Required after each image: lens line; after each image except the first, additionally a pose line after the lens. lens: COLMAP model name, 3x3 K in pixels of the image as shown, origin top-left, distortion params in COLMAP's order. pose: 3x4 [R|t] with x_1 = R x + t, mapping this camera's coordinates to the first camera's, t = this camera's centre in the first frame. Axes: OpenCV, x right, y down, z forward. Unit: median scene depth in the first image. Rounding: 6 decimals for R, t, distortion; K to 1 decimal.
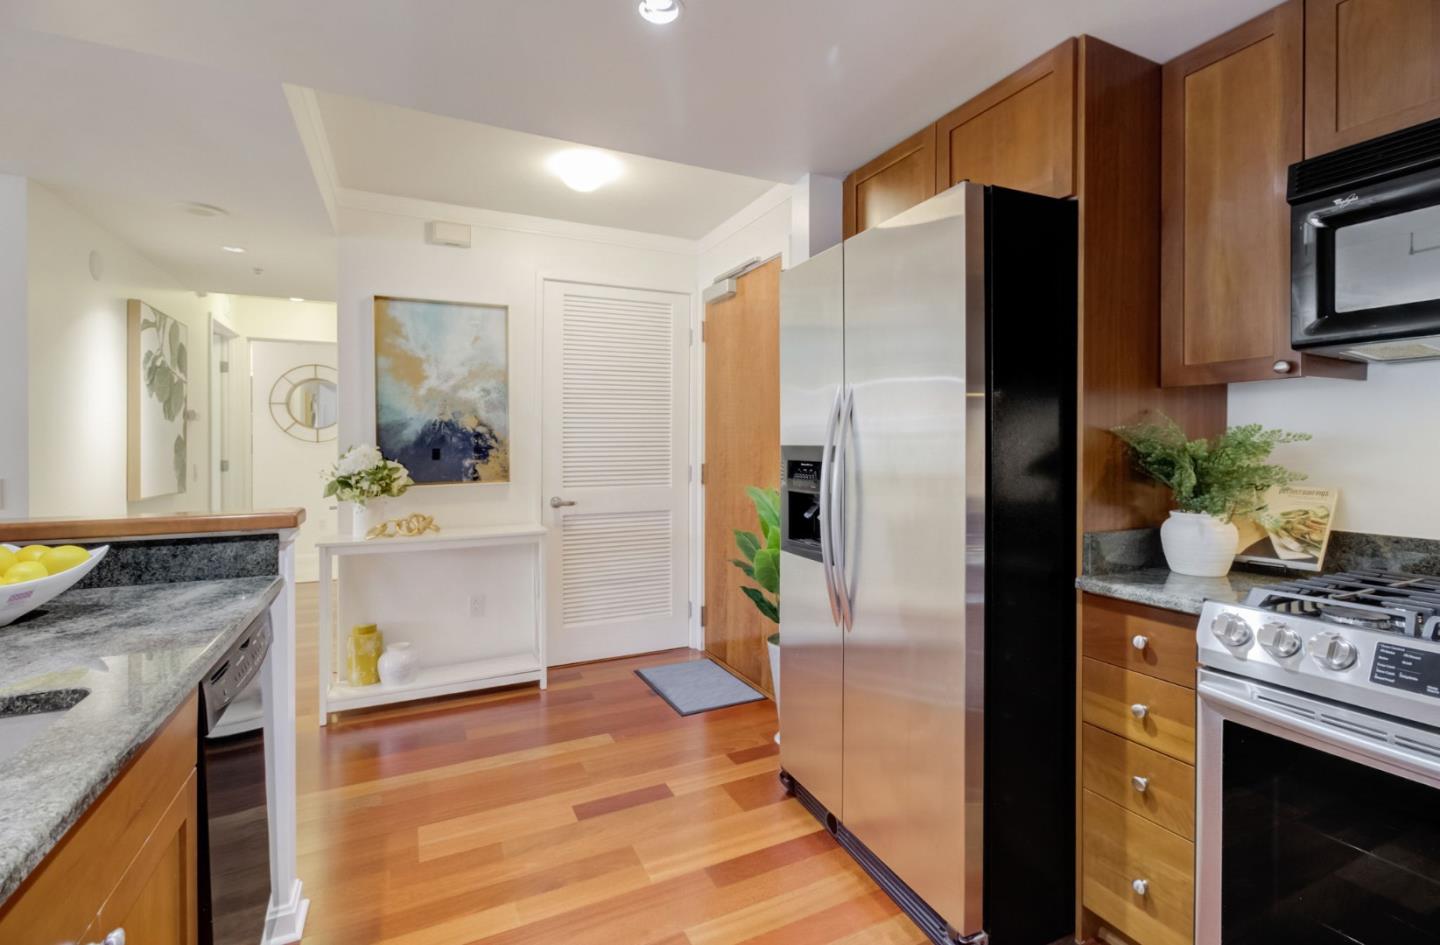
lens RADIAL K [[662.3, 0, 725.6], [0, 662.3, 444.3], [0, 0, 1]] dist [-0.008355, 0.004333]
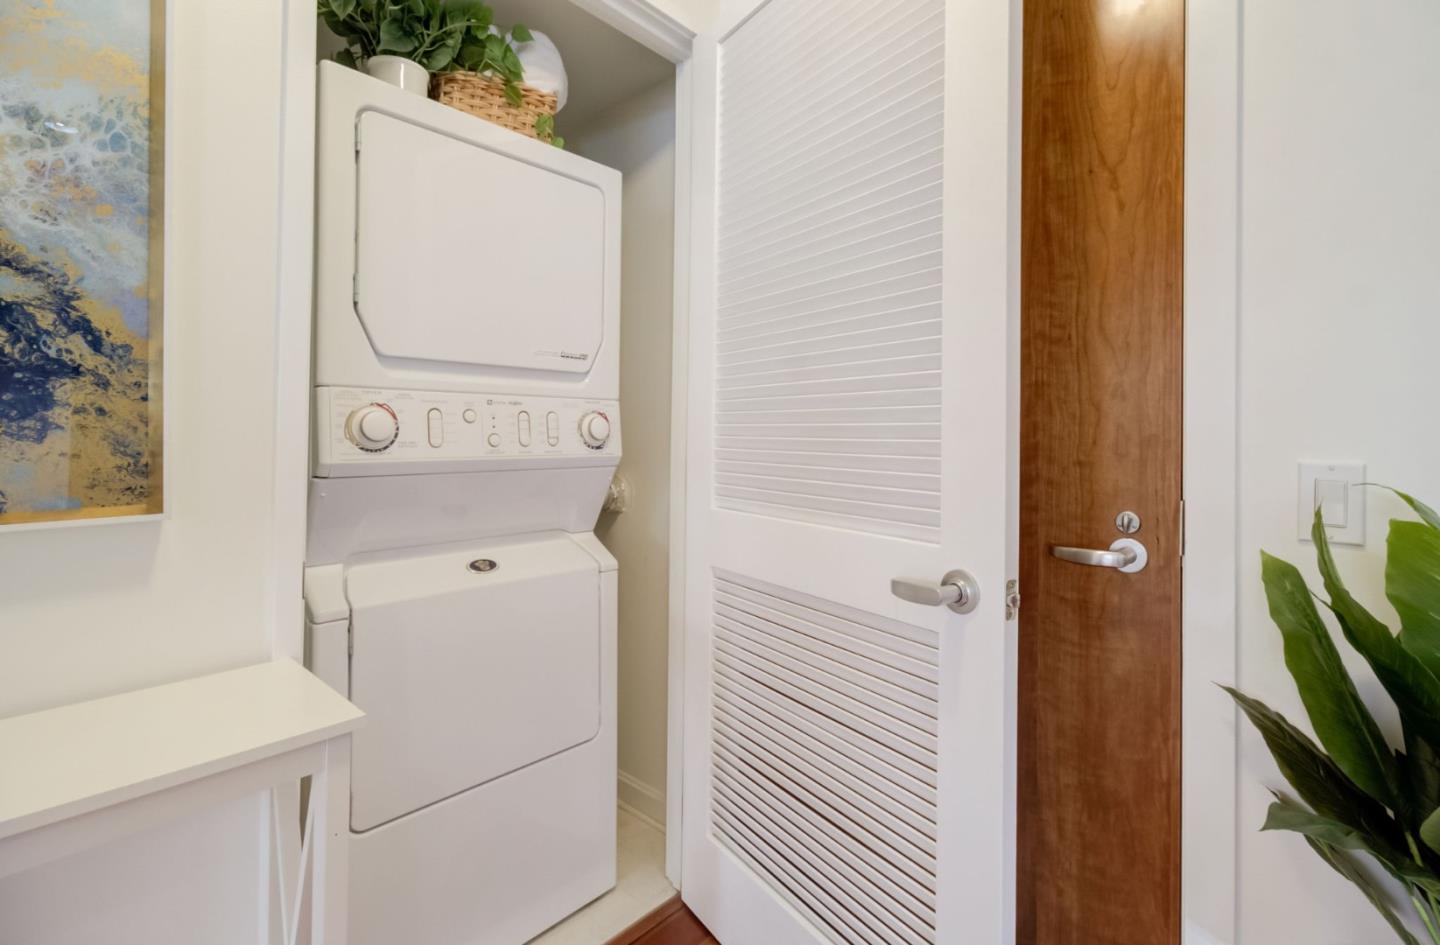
lens RADIAL K [[662.3, 0, 730.0], [0, 662.3, 430.1], [0, 0, 1]] dist [-0.008355, 0.004333]
pose [[0.925861, 0.009725, 0.377739, -0.235237], [-0.008586, 0.999952, -0.004699, 0.026552], [-0.377766, 0.001107, 0.925900, 0.727700]]
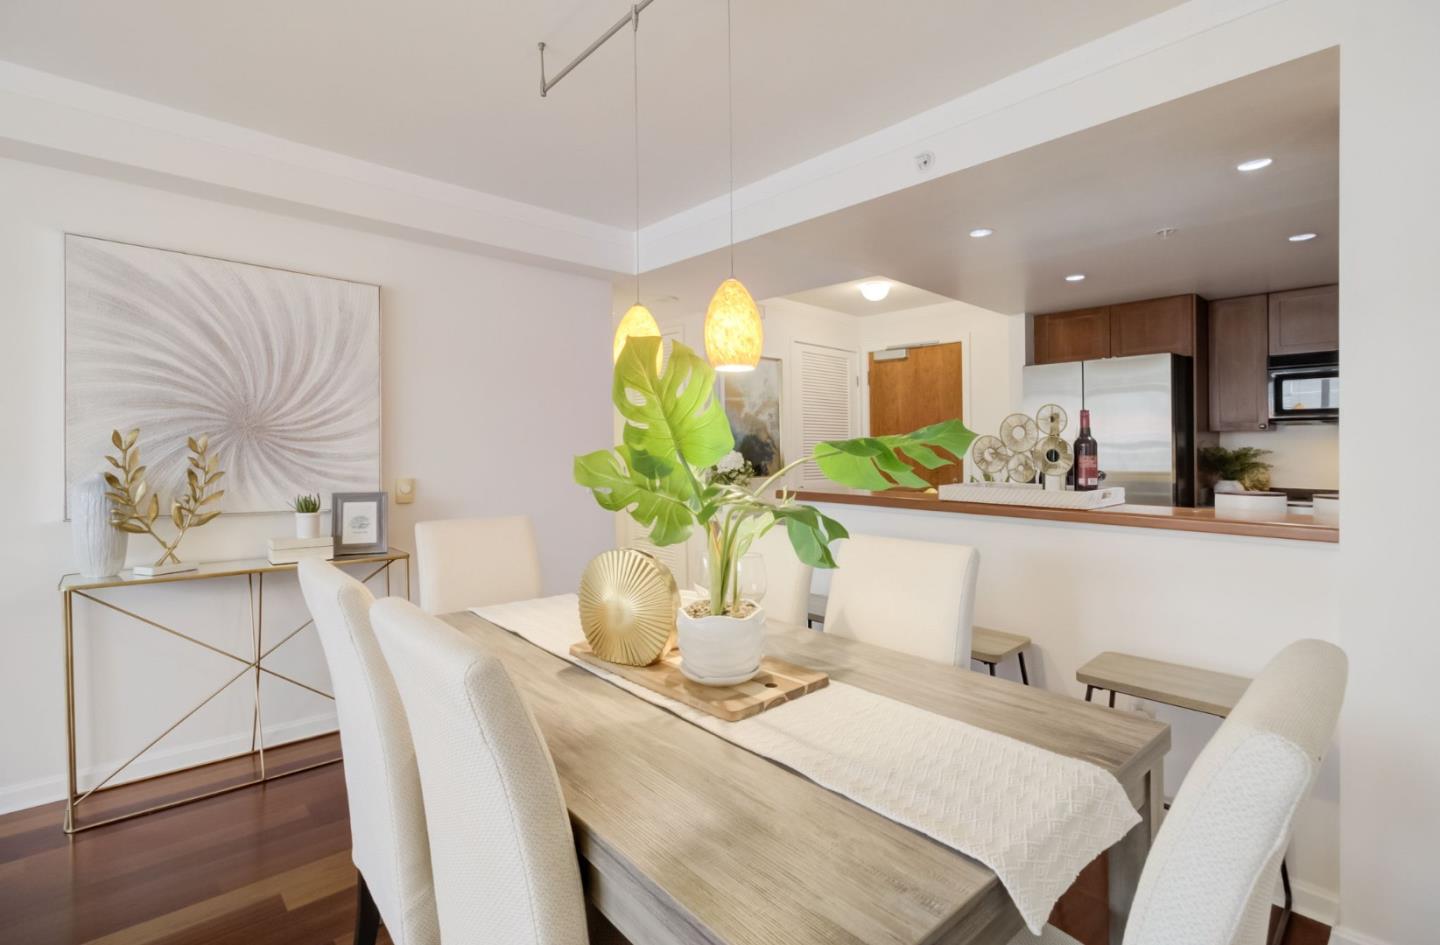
lens RADIAL K [[662.3, 0, 728.0], [0, 662.3, 441.3], [0, 0, 1]] dist [-0.008355, 0.004333]
pose [[0.956928, 0.009092, 0.290184, -0.934574], [-0.006176, 0.999921, -0.010962, -0.004941], [-0.290261, 0.008697, 0.956908, -0.443474]]
